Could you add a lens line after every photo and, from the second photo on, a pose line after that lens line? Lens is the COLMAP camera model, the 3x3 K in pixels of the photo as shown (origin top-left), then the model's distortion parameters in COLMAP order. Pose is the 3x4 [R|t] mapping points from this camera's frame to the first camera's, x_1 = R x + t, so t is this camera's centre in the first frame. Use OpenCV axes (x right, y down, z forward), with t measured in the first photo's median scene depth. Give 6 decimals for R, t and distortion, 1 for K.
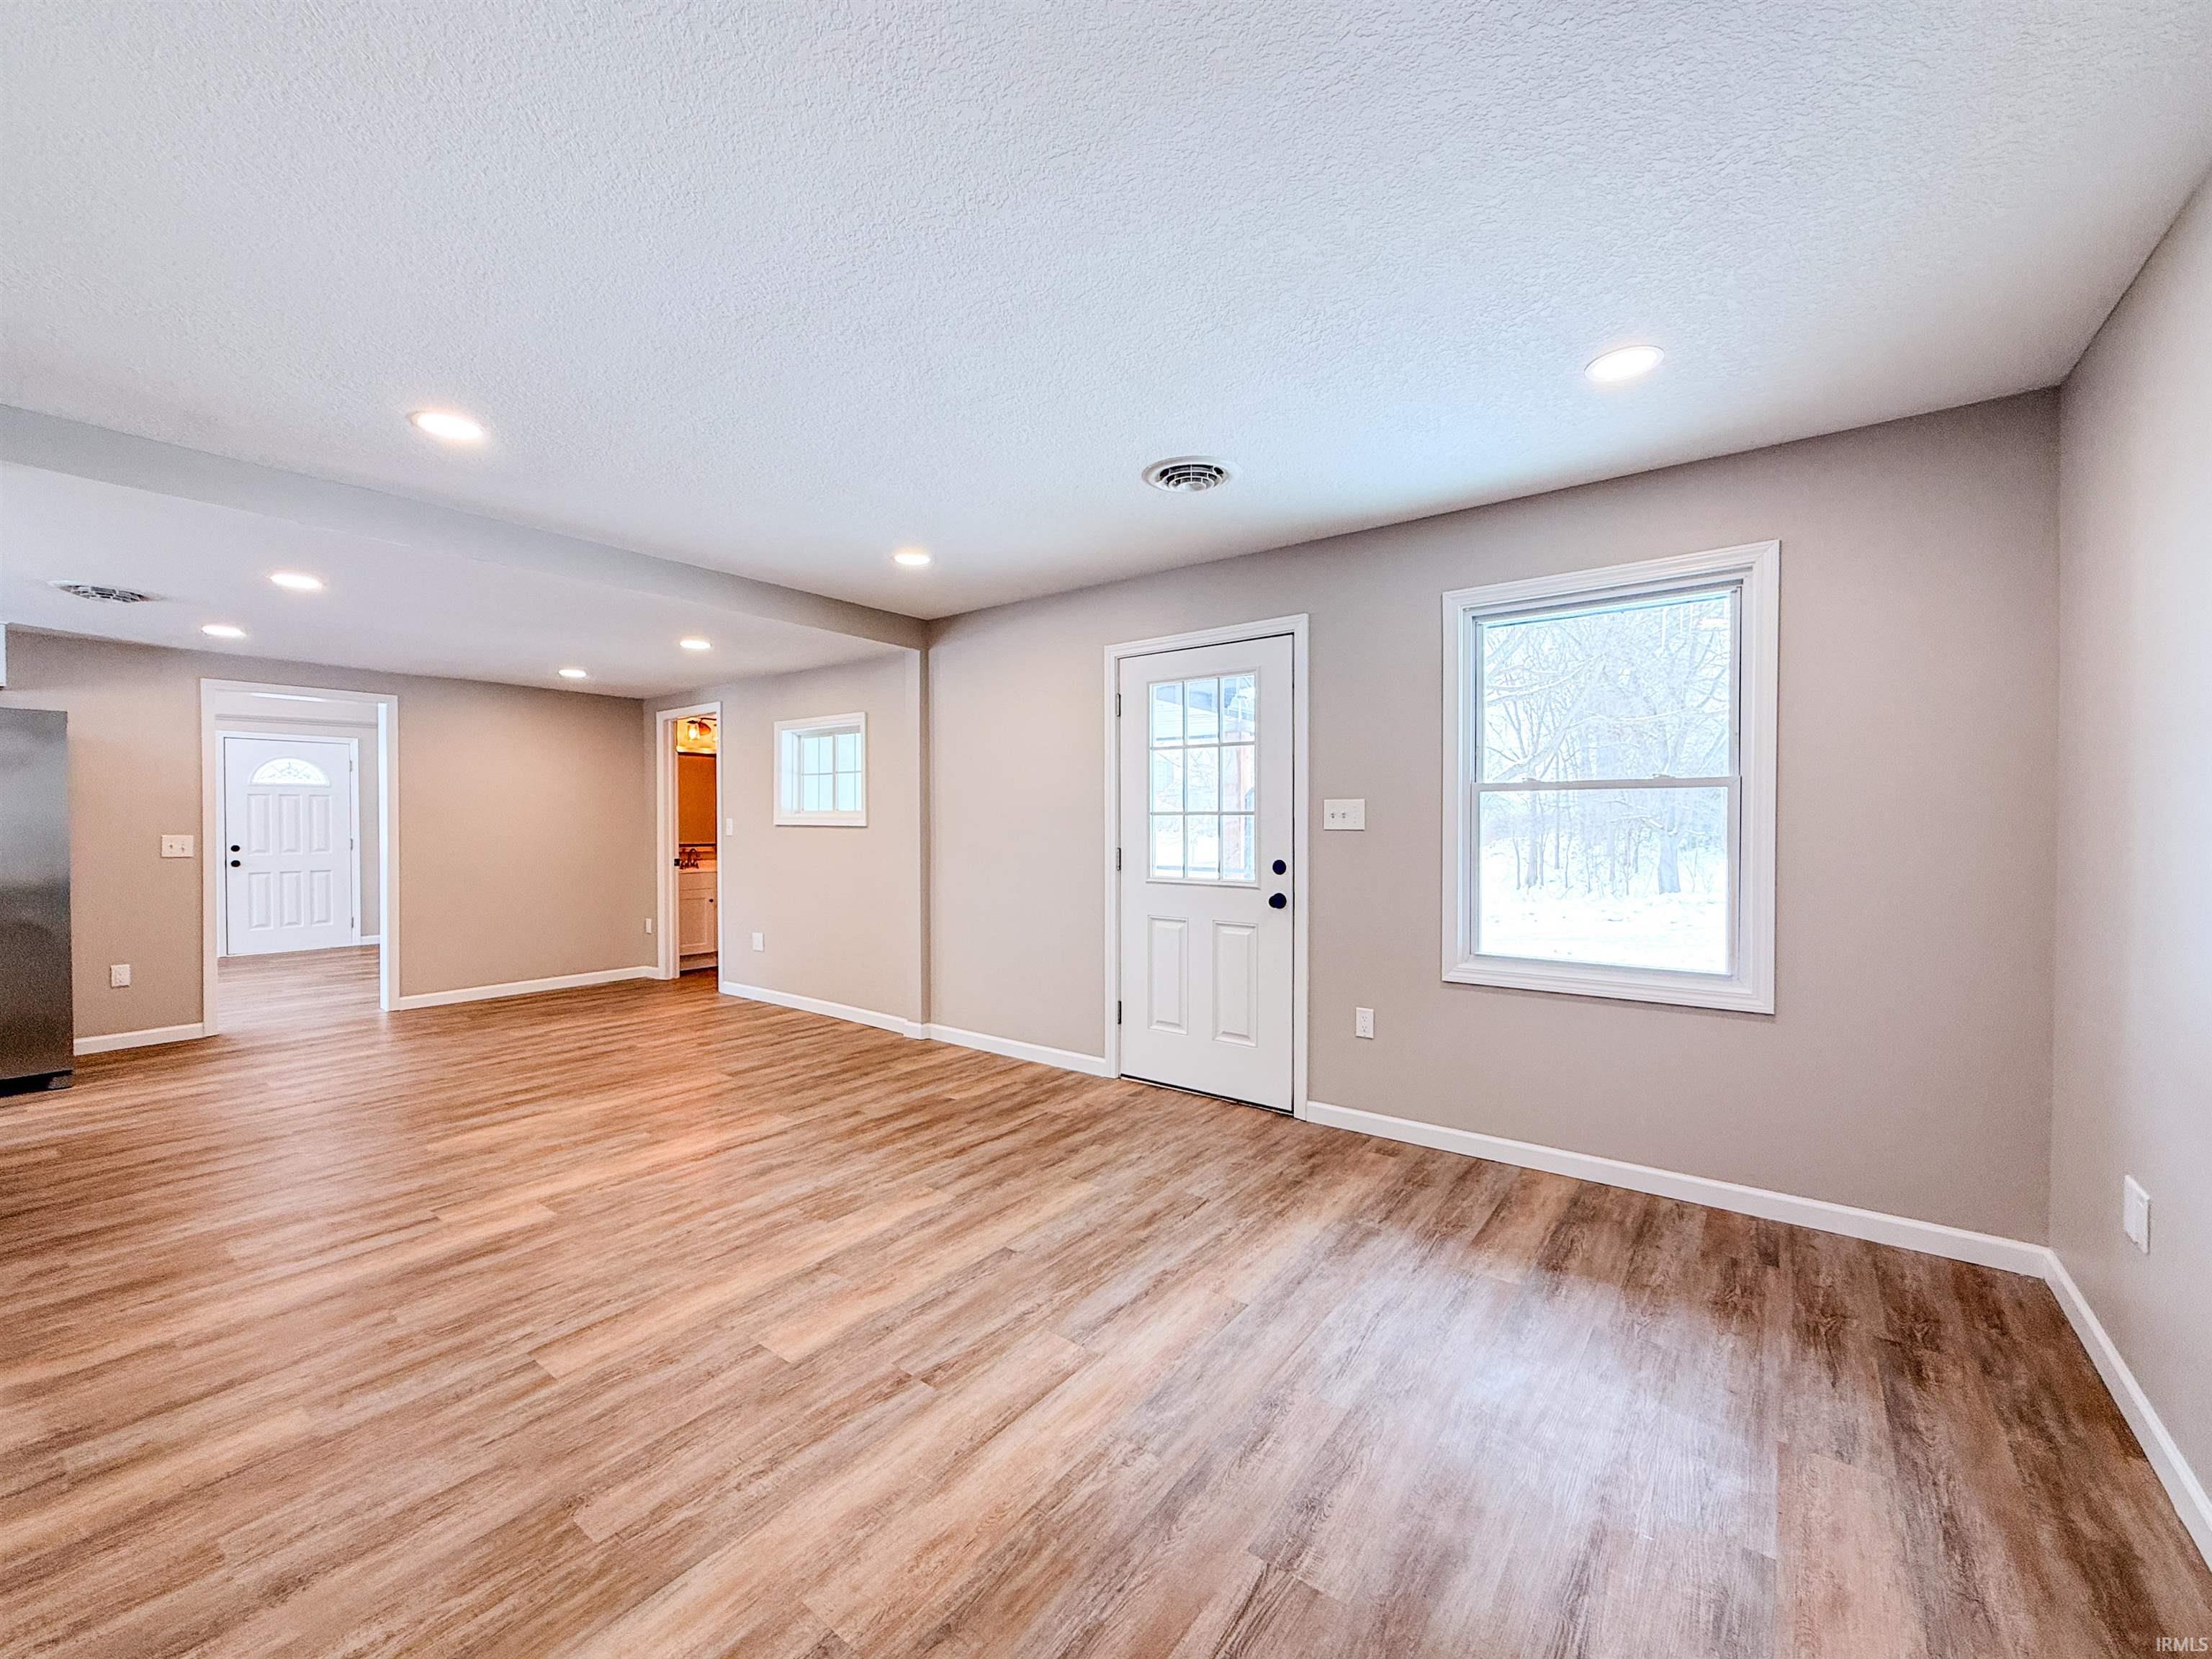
lens RADIAL K [[882.8, 0, 1106.0], [0, 882.8, 829.5], [0, 0, 1]] dist [-0.000292, -0.000079]
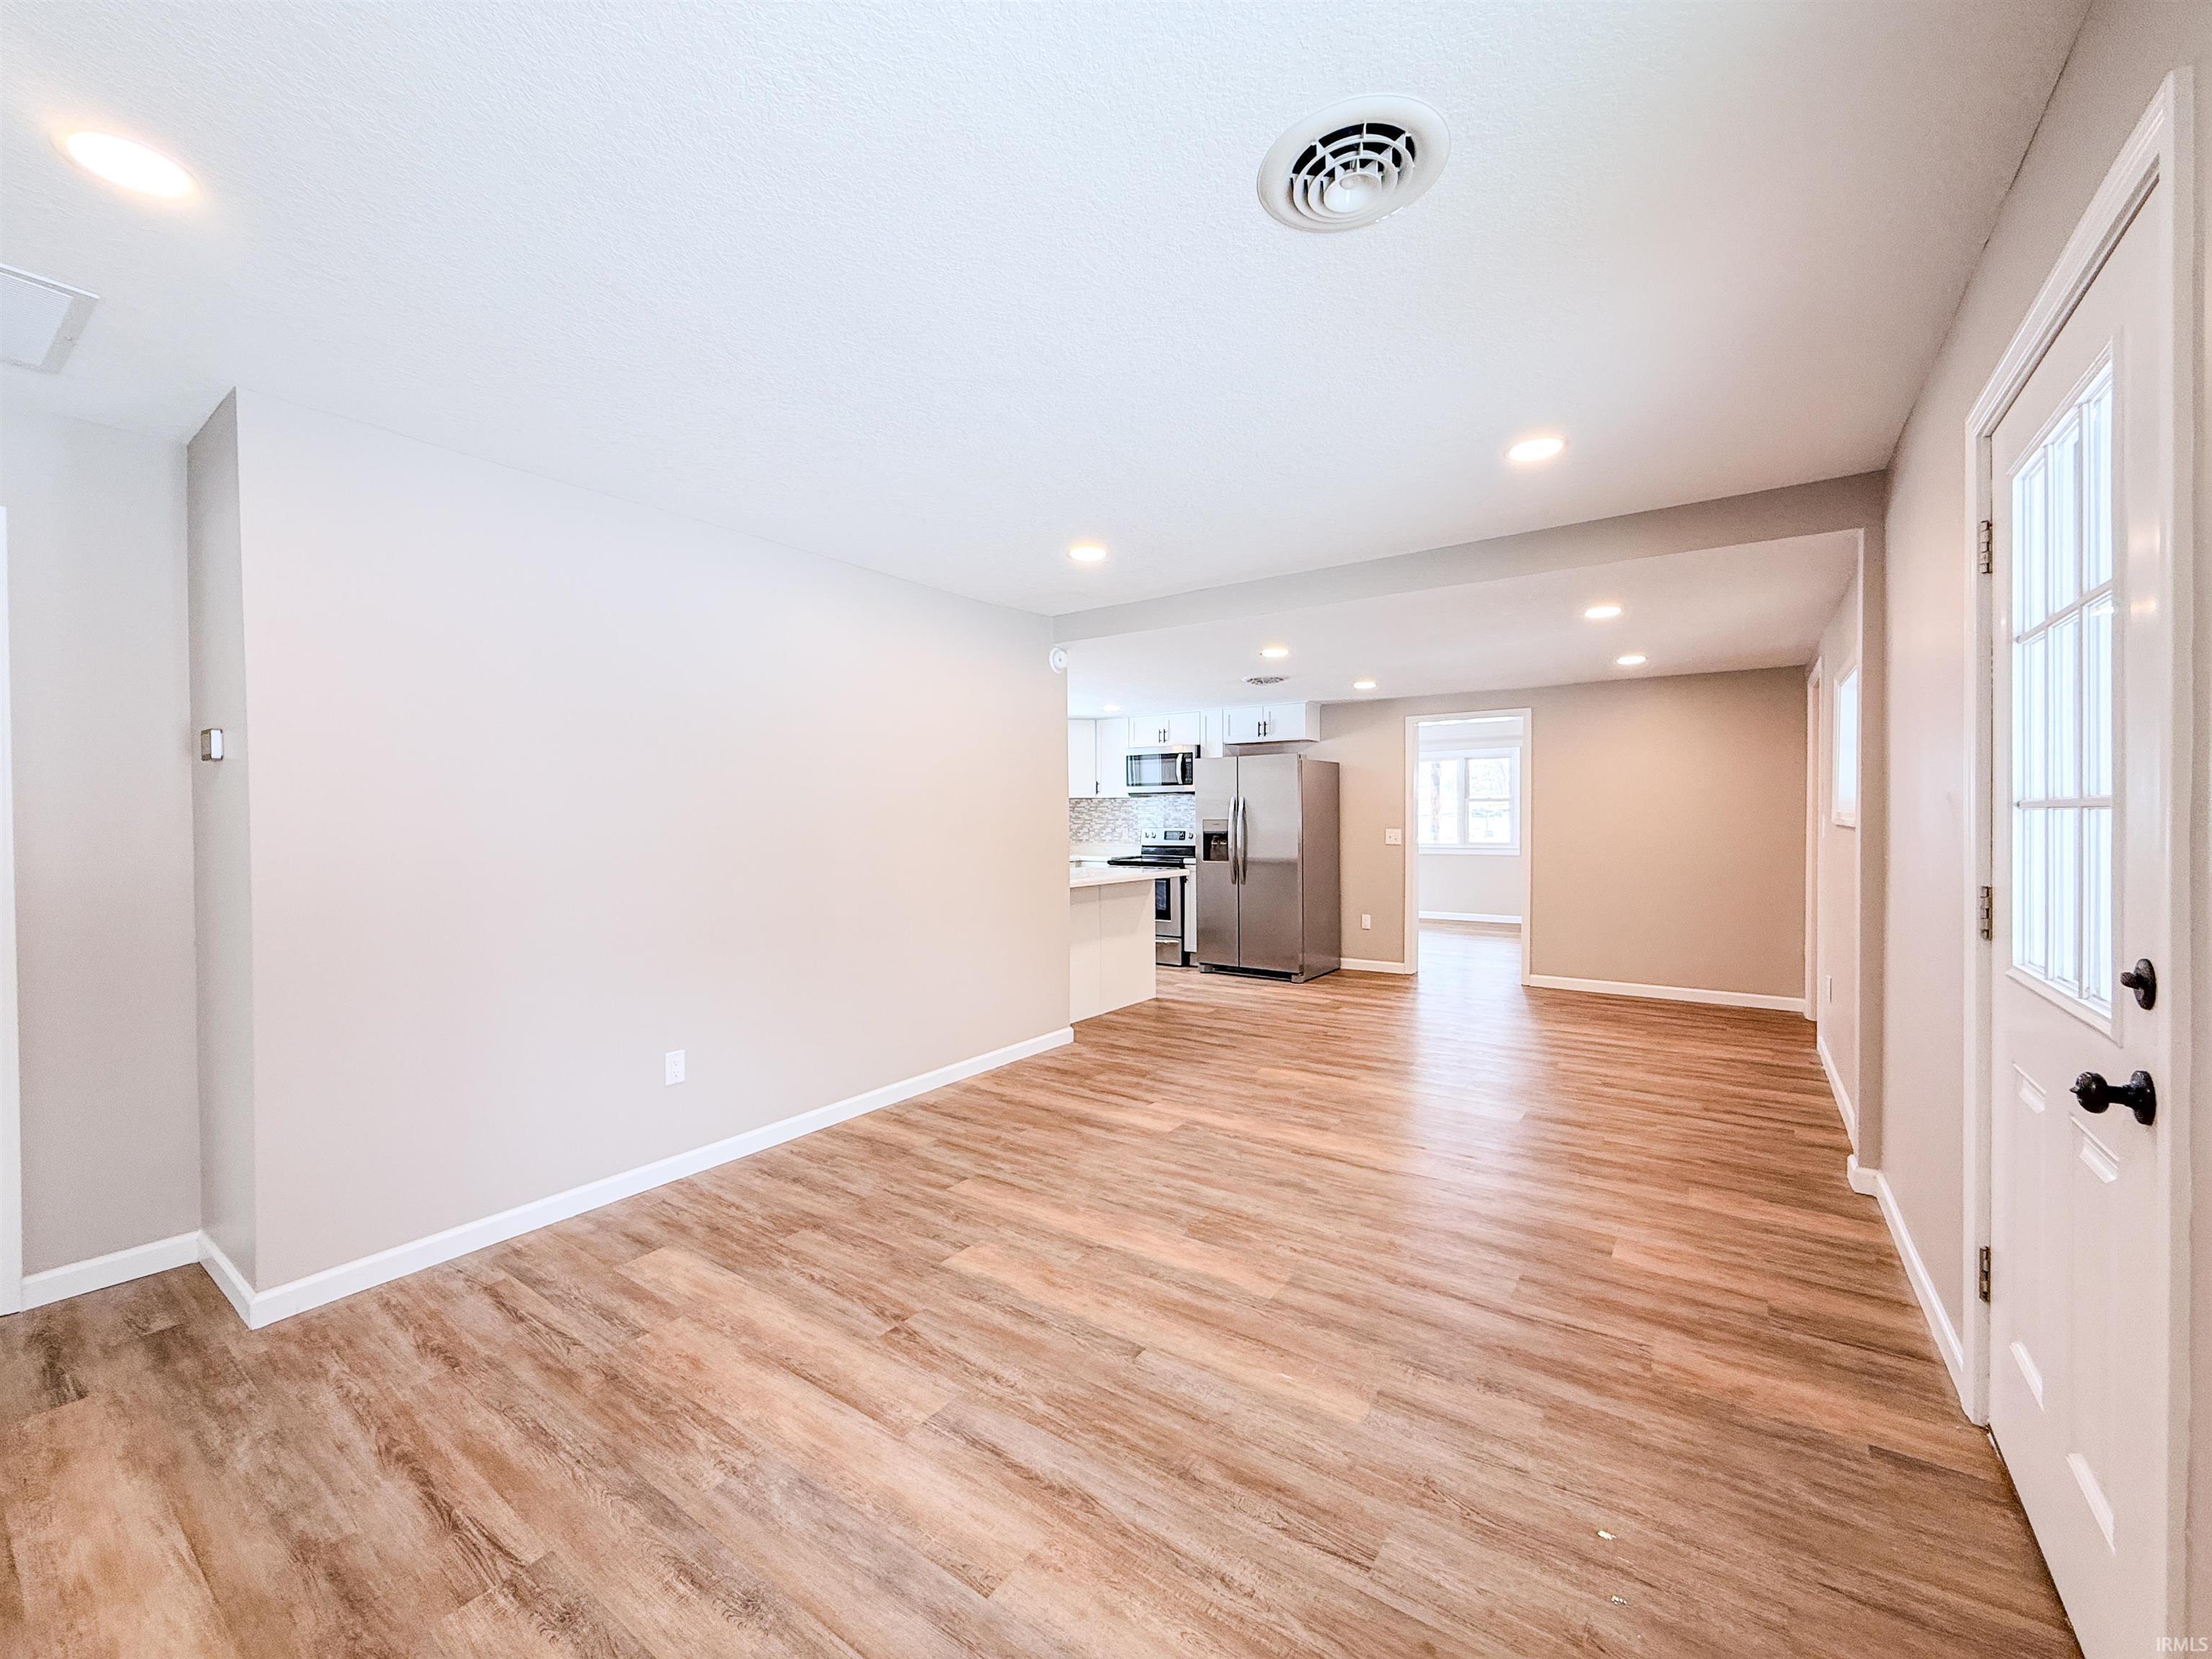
lens RADIAL K [[882.8, 0, 1106.0], [0, 882.8, 829.5], [0, 0, 1]] dist [-0.000292, -0.000079]
pose [[0.036348, 0.011534, -0.999273, 0.548366], [-0.004165, 0.999926, 0.011390, -0.011726], [0.999331, 0.003748, 0.036393, 0.737826]]
